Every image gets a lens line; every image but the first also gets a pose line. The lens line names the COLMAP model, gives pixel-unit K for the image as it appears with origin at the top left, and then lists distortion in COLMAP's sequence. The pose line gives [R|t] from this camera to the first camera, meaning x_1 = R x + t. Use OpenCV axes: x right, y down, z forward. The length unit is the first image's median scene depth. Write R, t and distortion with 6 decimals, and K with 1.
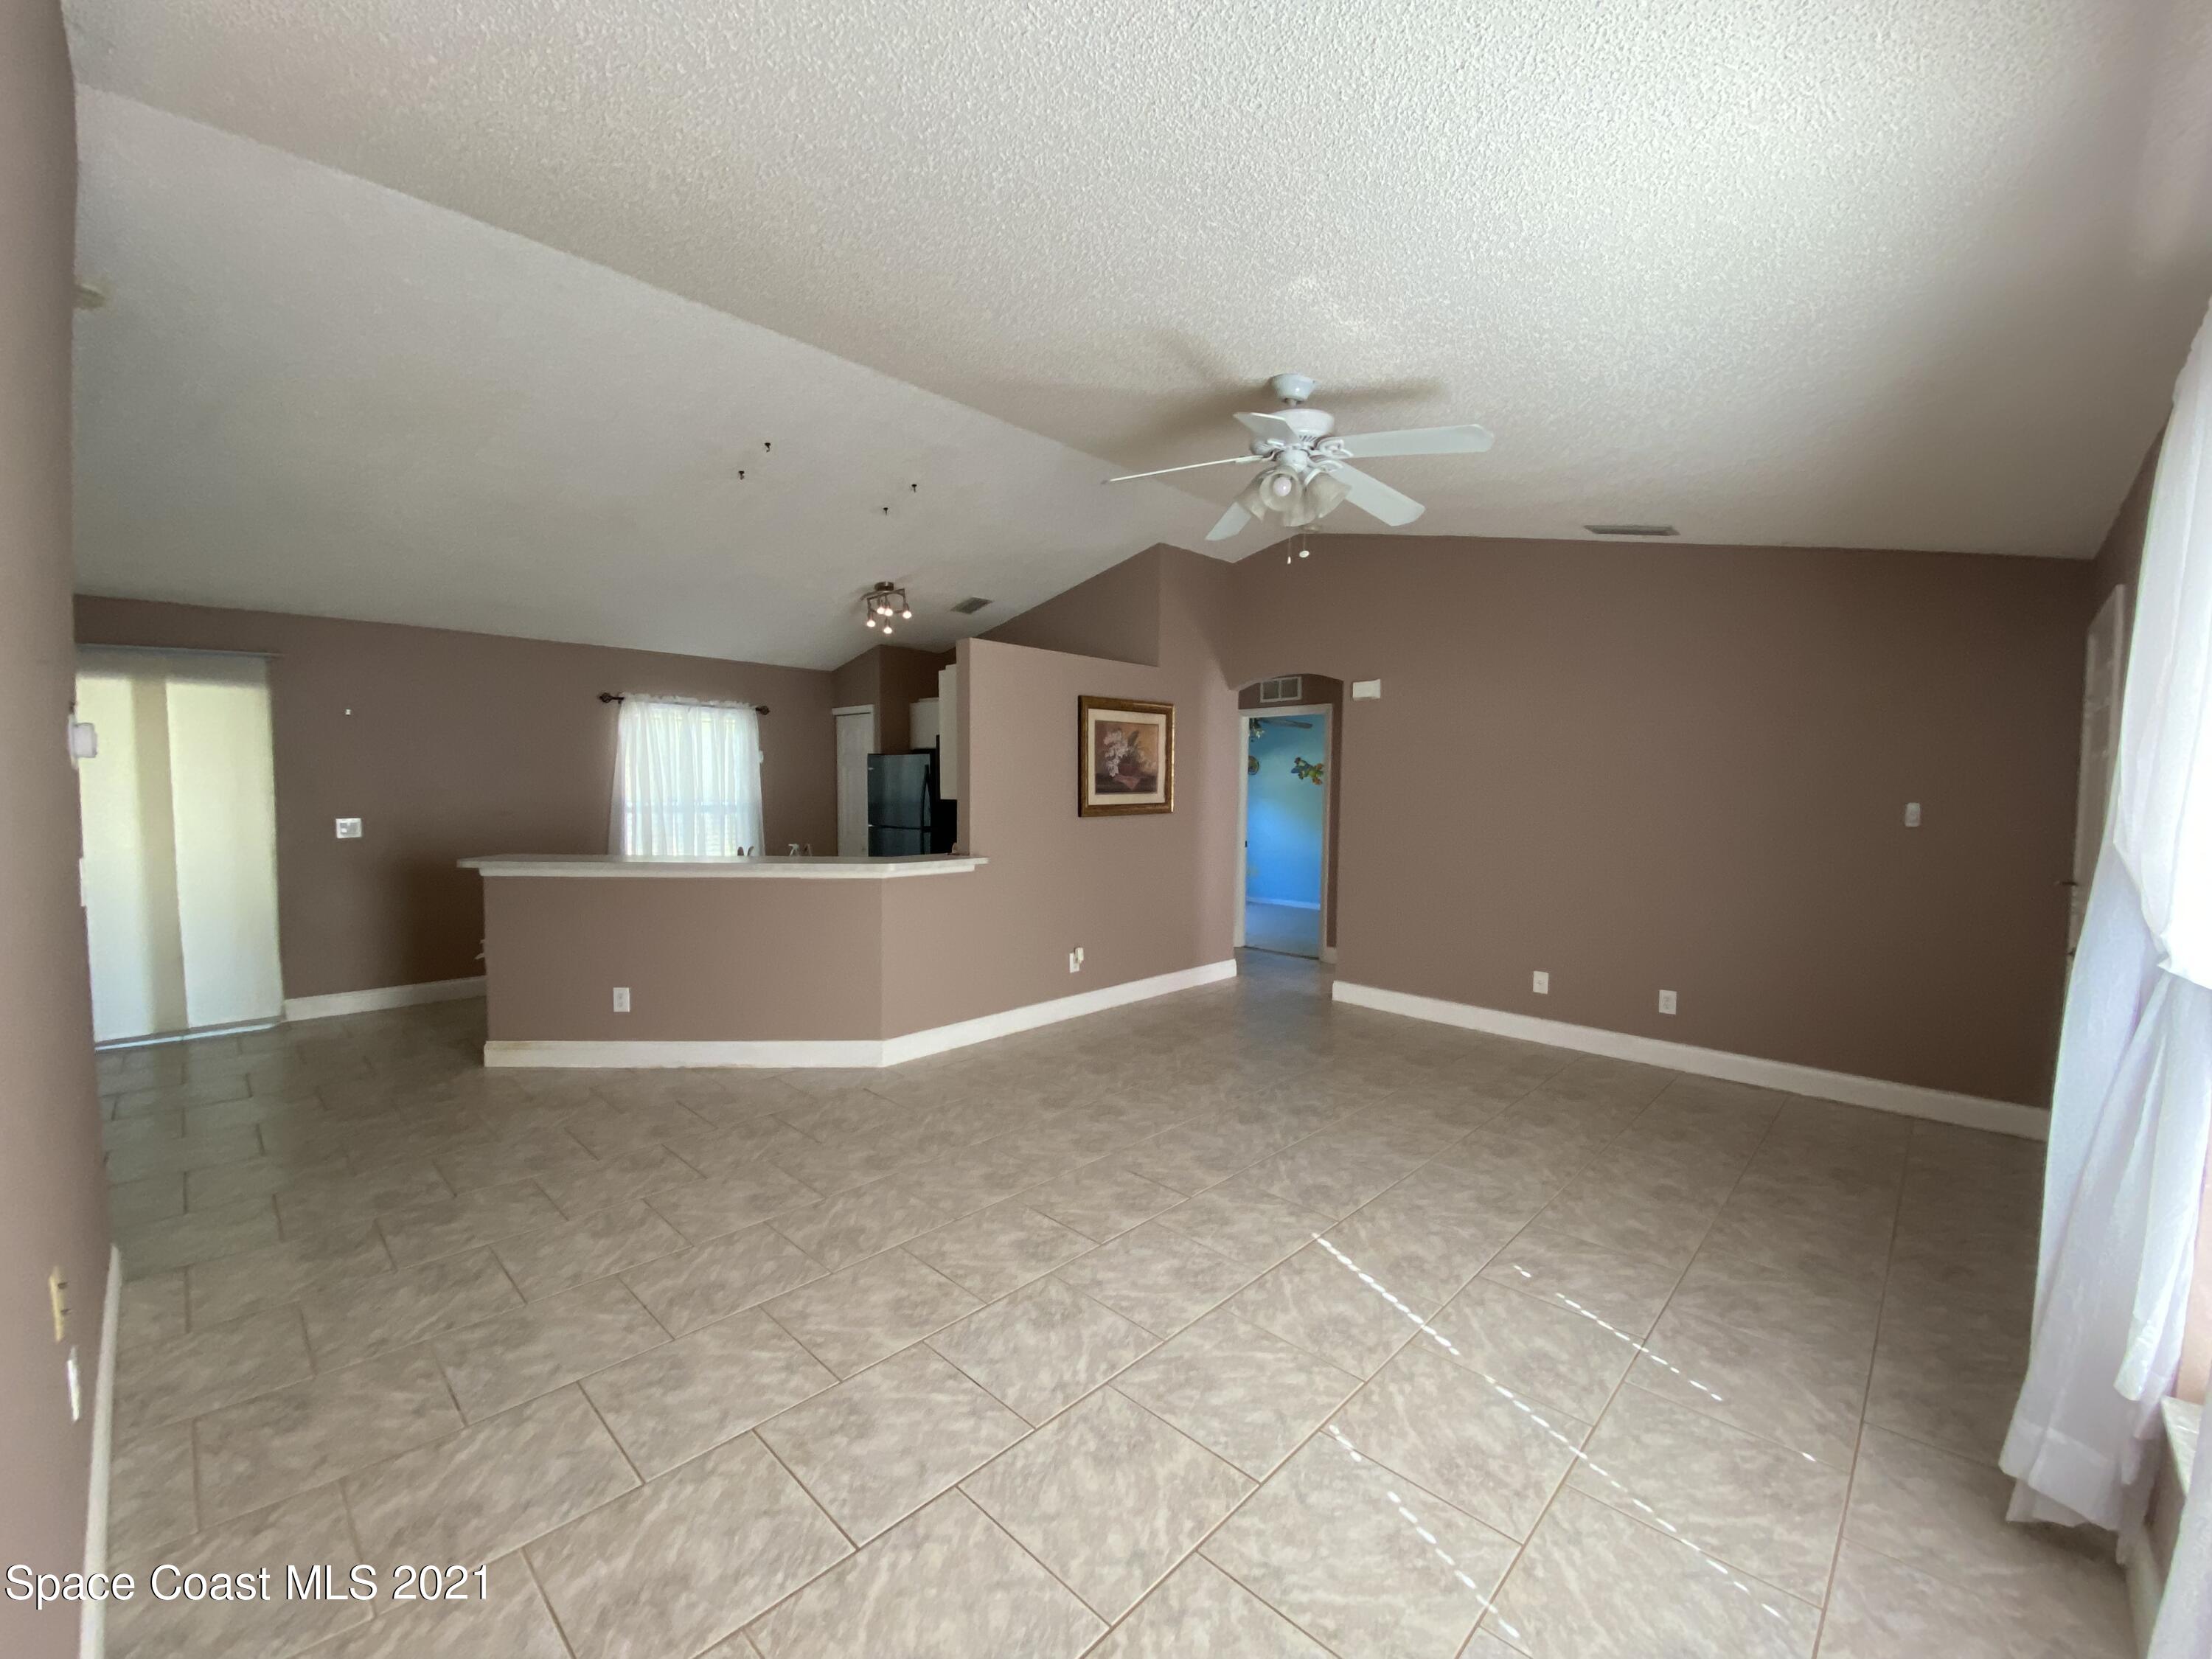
lens RADIAL K [[884.3, 0, 1102.0], [0, 884.3, 828.2], [0, 0, 1]] dist [0.055829, -0.045117]
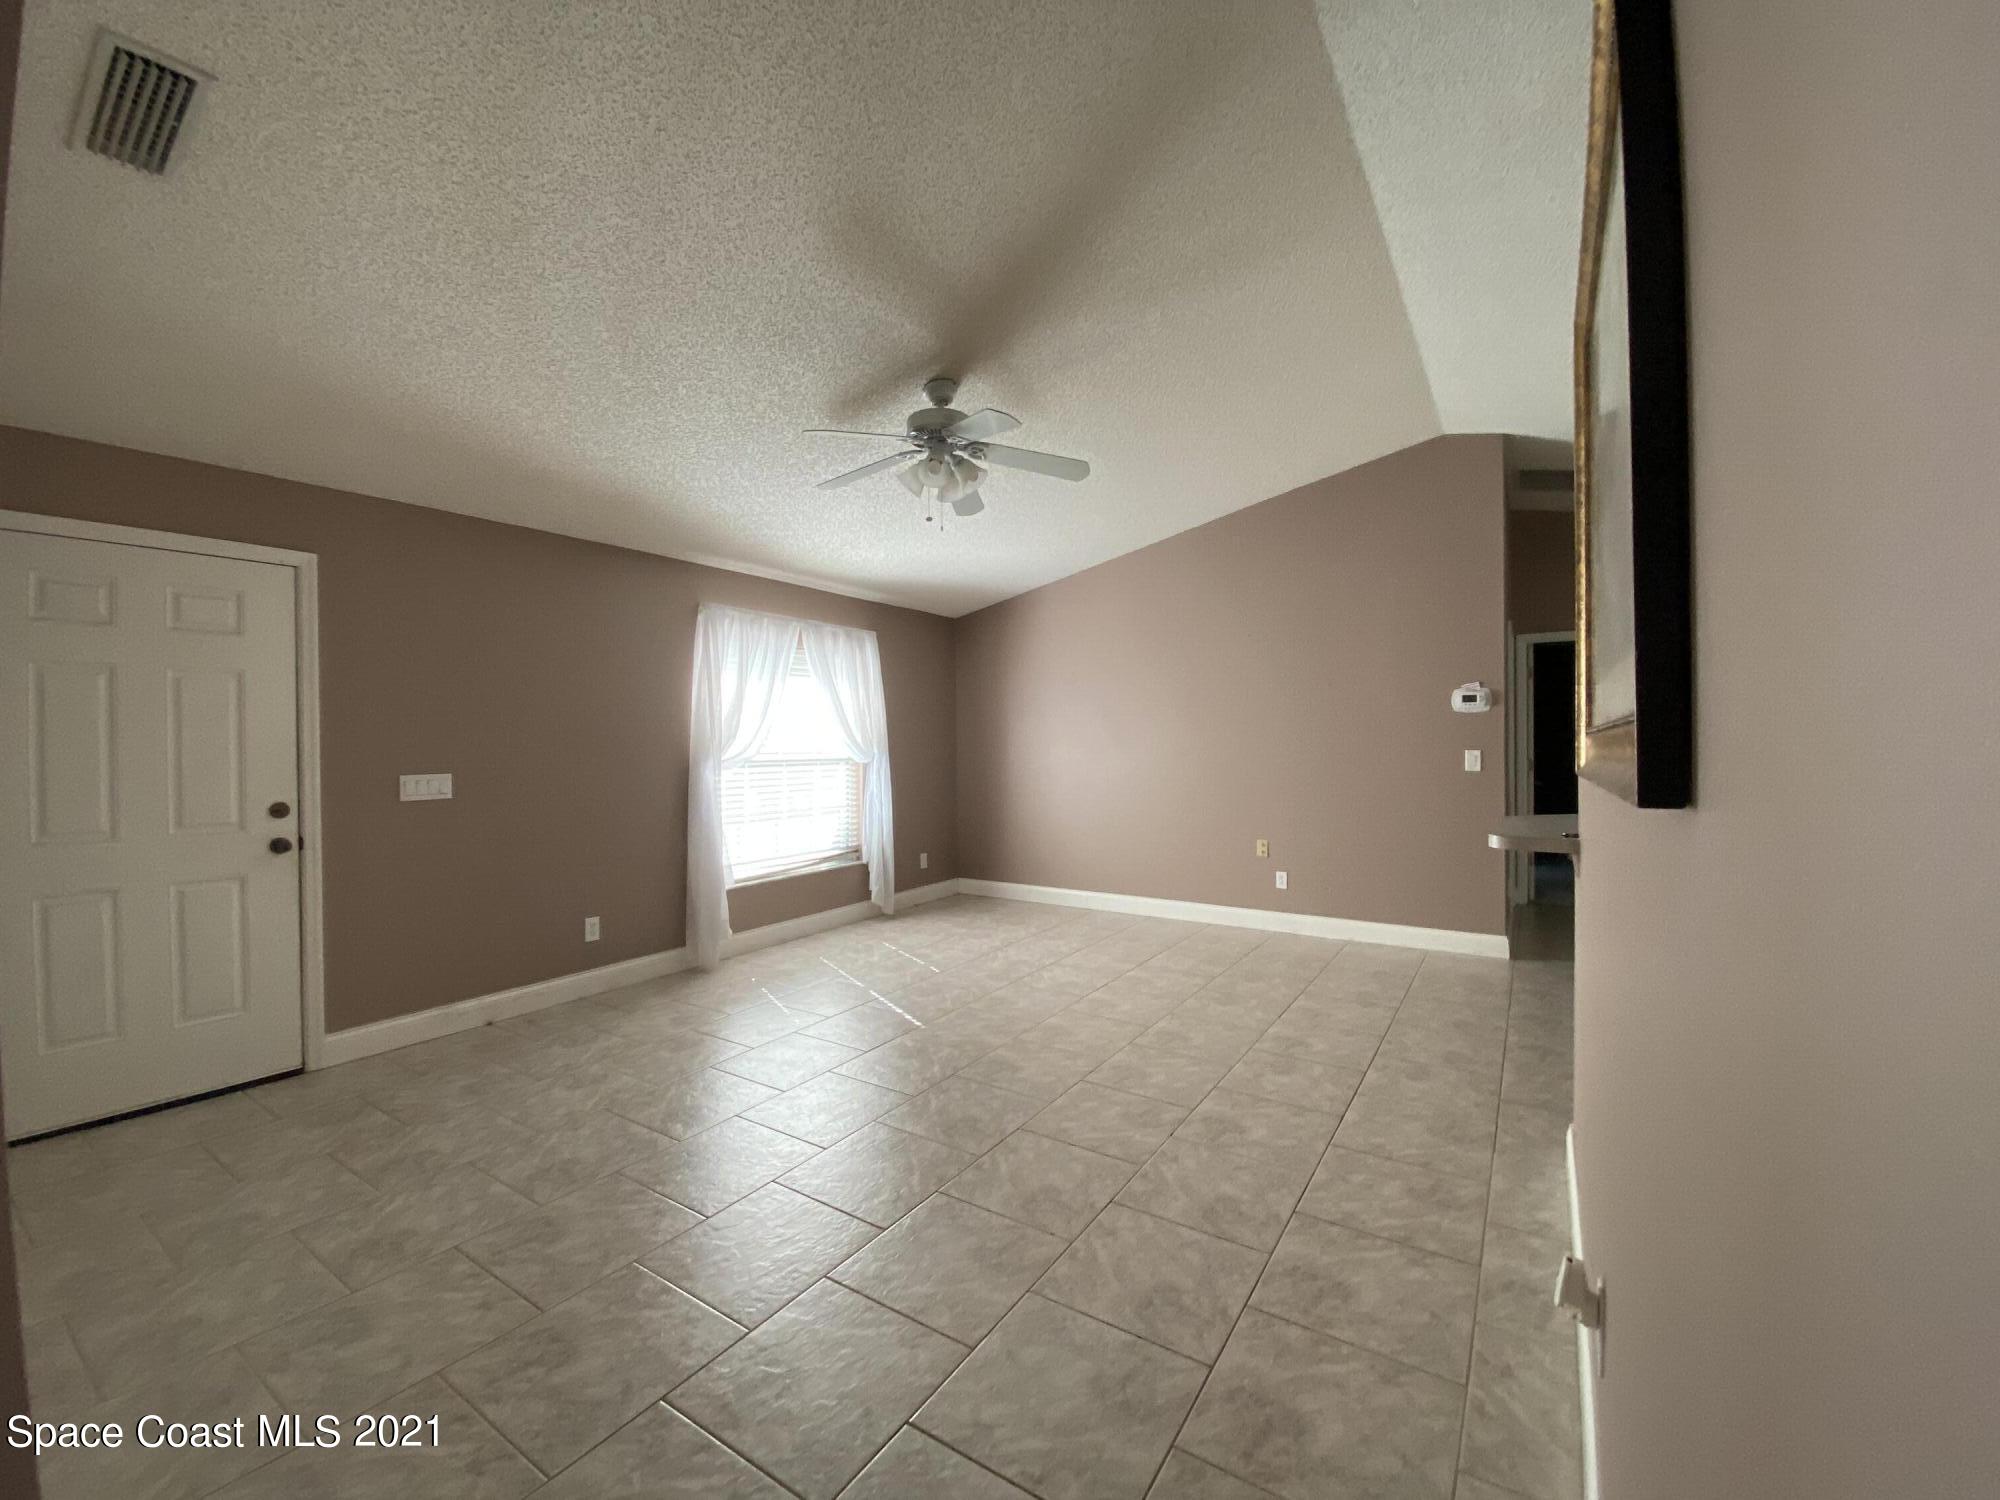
lens RADIAL K [[799.6, 0, 996.4], [0, 799.6, 748.9], [0, 0, 1]] dist [0.055829, -0.045117]
pose [[-0.982535, 0.000493, -0.186079, 0.288417], [-0.009979, 0.998418, 0.055337, -0.045973], [0.185812, 0.056228, -0.980975, 1.788892]]
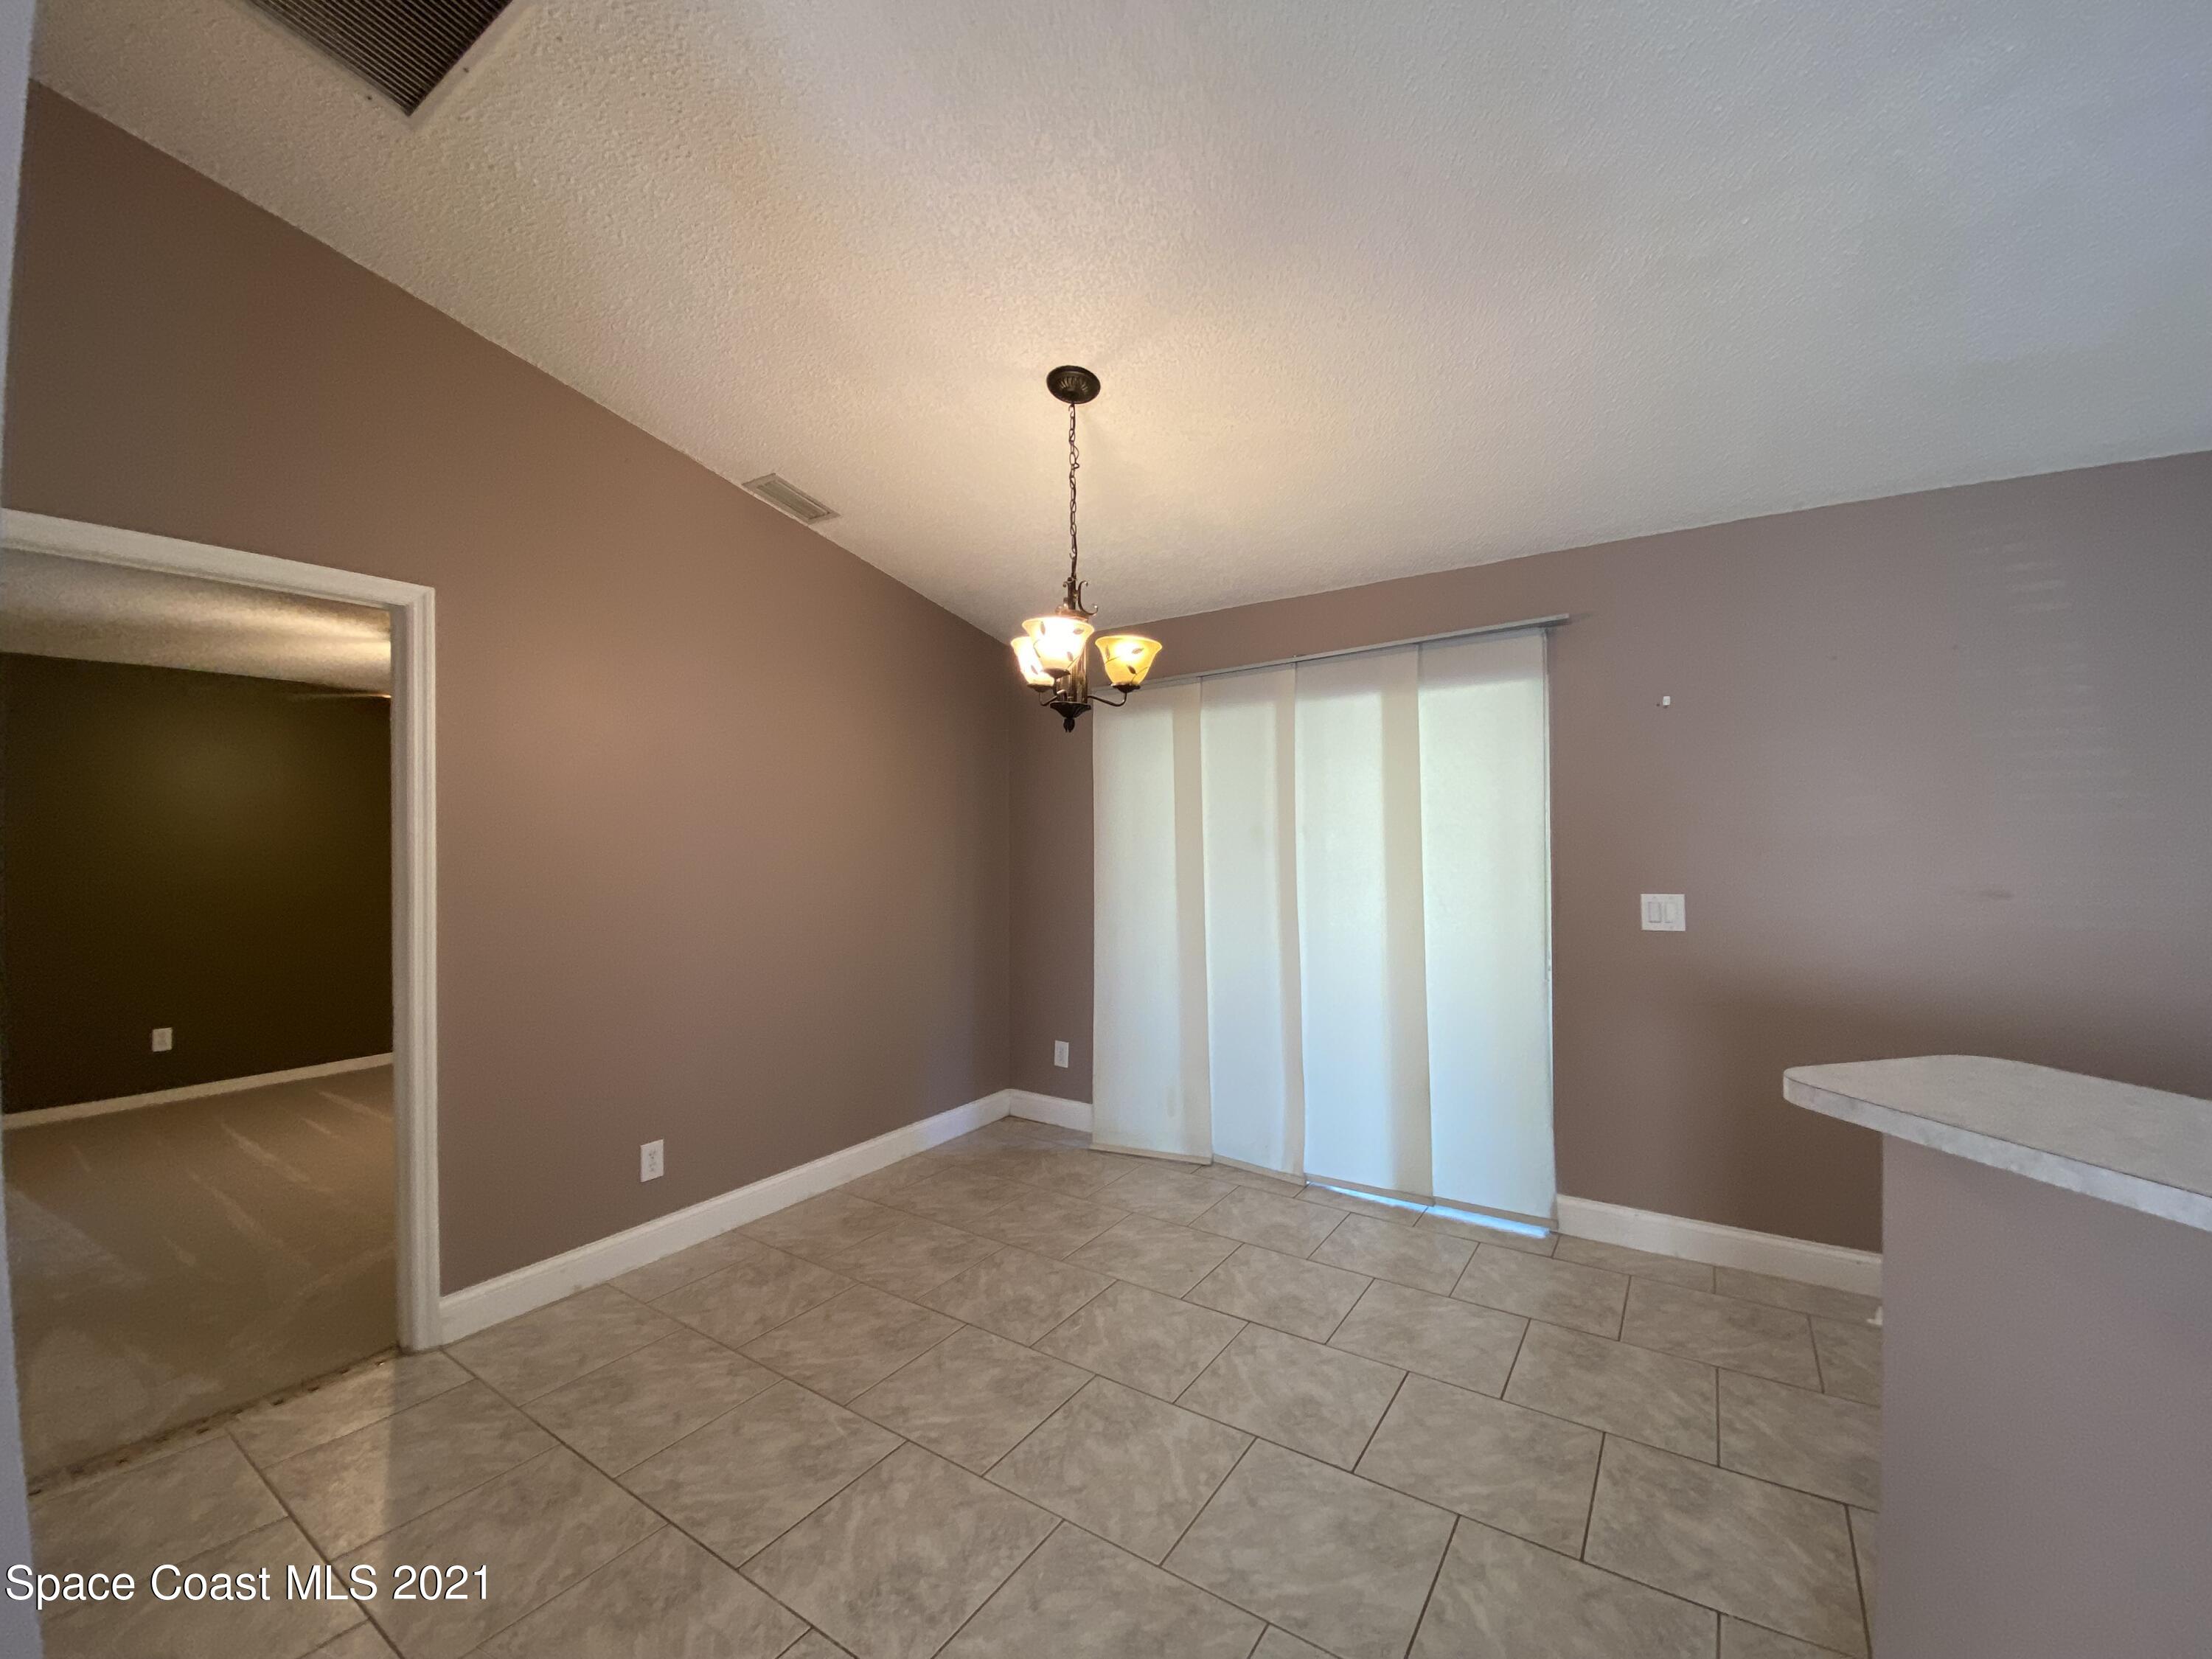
lens RADIAL K [[900.9, 0, 1103.3], [0, 900.9, 834.6], [0, 0, 1]] dist [0.024019, -0.021067]
pose [[0.181544, -0.012336, -0.983305, -0.534115], [-0.040433, 0.998982, -0.019998, -0.033210], [0.982551, 0.043389, 0.180860, 0.838377]]
